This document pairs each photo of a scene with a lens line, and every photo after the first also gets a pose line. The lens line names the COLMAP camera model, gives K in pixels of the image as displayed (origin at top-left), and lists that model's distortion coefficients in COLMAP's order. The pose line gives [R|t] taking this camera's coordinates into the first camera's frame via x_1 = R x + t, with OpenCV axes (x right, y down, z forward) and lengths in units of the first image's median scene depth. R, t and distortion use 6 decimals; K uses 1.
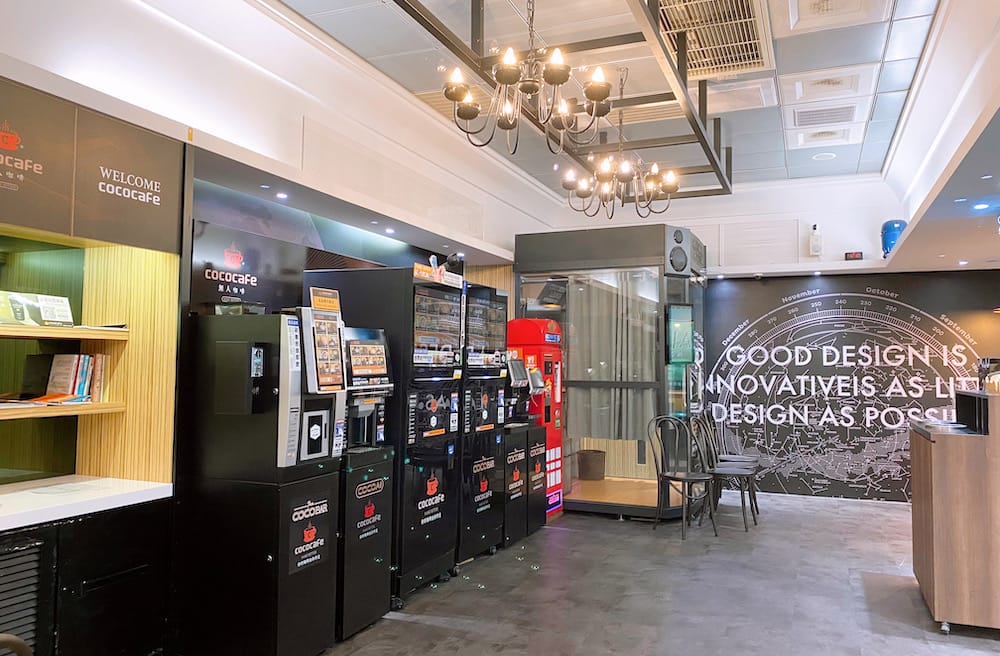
lens RADIAL K [[755.5, 0, 489.0], [0, 755.5, 325.8], [0, 0, 1]] dist [0.106331, -0.161095]
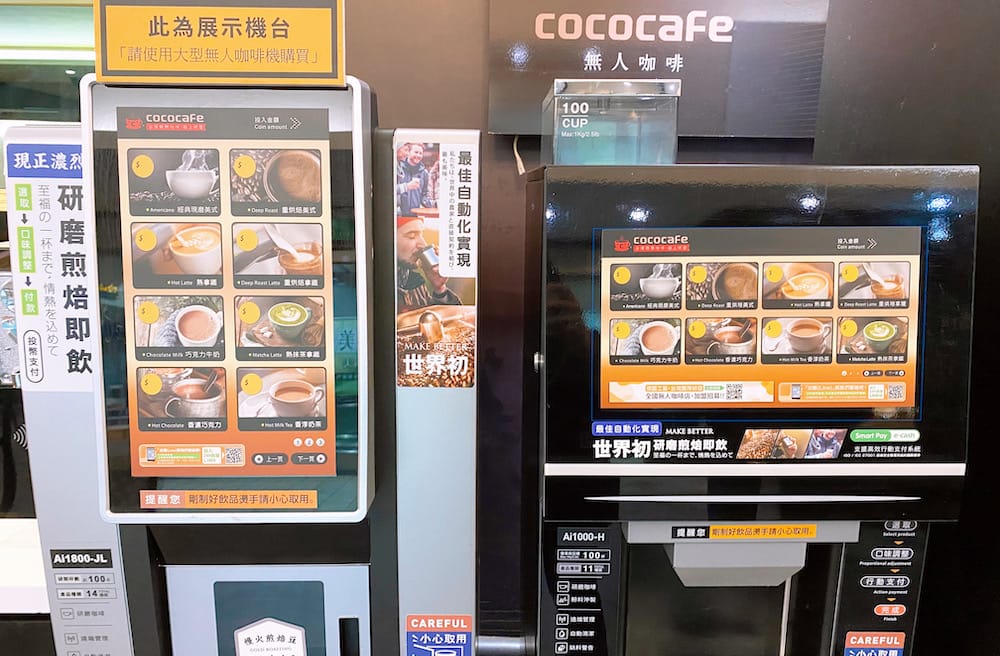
lens RADIAL K [[755.5, 0, 489.0], [0, 755.5, 325.8], [0, 0, 1]] dist [0.106331, -0.161095]
pose [[0.414496, 0.169510, -0.894125, -0.012165], [0.032648, 0.979098, 0.200754, 0.001443], [0.909465, -0.112403, 0.400298, 0.878938]]
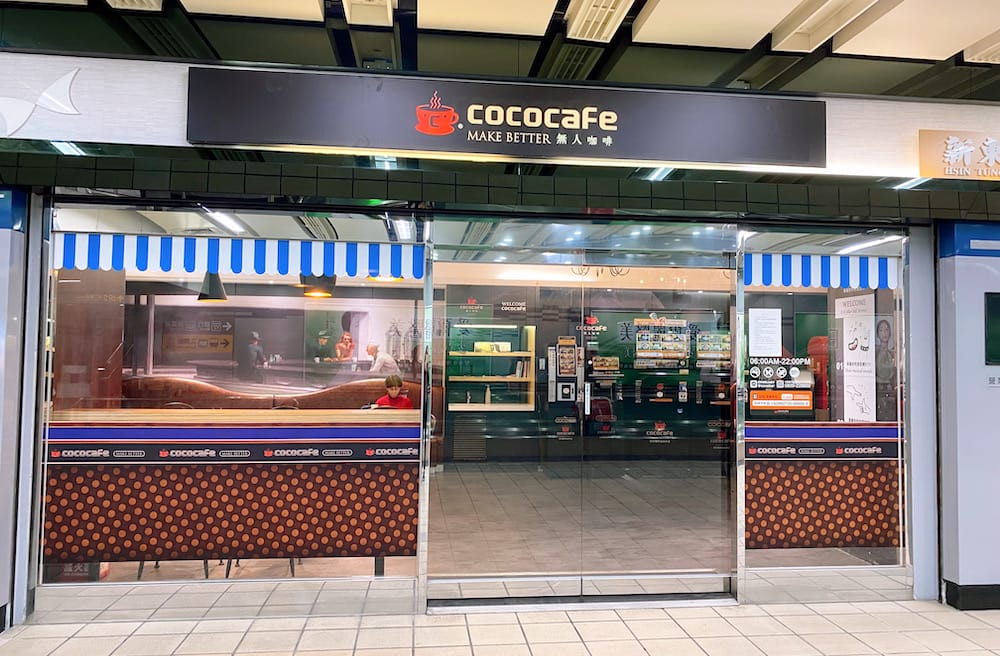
lens RADIAL K [[755.5, 0, 489.0], [0, 755.5, 325.8], [0, 0, 1]] dist [0.106331, -0.161095]
pose [[0.491024, -0.039441, -0.870253, 1.738822], [0.034165, 0.999078, -0.026003, -0.023867], [0.870476, -0.016964, 0.491919, -0.469914]]
